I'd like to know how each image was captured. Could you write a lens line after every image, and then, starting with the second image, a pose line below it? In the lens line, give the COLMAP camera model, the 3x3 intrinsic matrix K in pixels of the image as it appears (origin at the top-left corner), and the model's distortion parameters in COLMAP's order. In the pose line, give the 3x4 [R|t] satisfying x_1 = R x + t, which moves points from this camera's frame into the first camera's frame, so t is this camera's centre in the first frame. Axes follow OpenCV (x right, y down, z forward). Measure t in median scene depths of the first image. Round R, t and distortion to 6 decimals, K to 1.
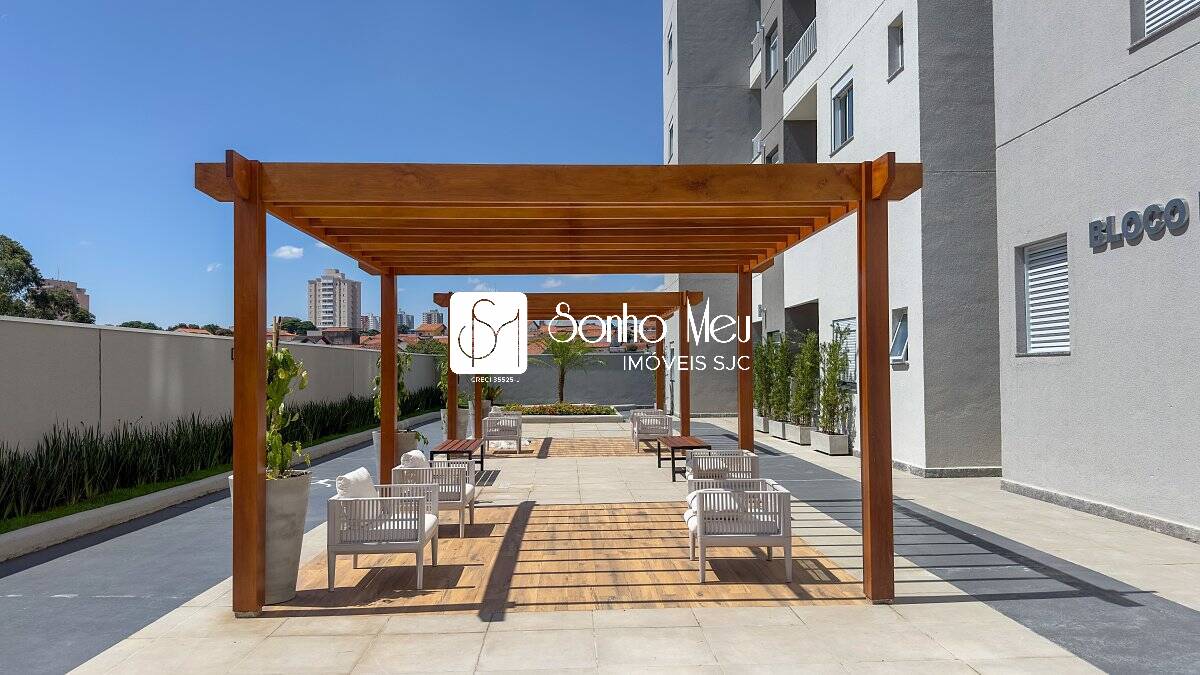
lens RADIAL K [[836.2, 0, 598.4], [0, 836.2, 344.7], [0, 0, 1]] dist [0.080922, -0.107273]
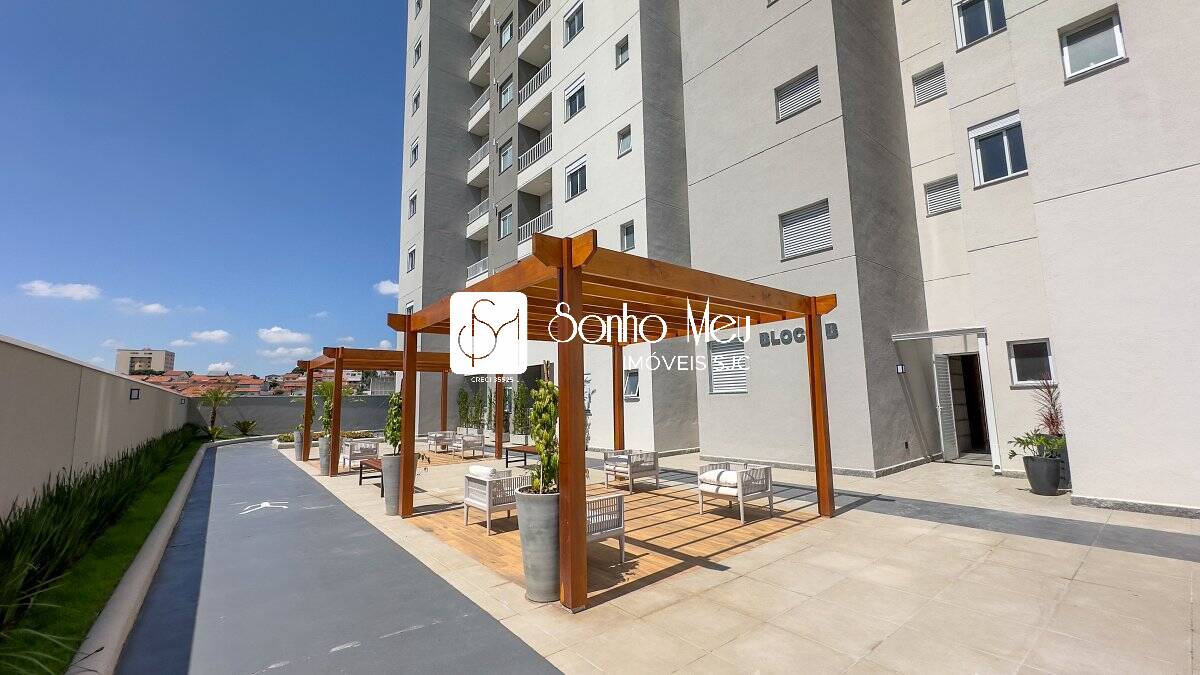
lens RADIAL K [[479.5, 0, 599.1], [0, 479.5, 338.5], [0, 0, 1]] dist [-0.004605, 0.000942]
pose [[0.800259, 0.066773, 0.595925, -0.725444], [-0.002299, 0.994115, -0.108303, 0.011104], [-0.599650, 0.085301, 0.795704, 0.364557]]
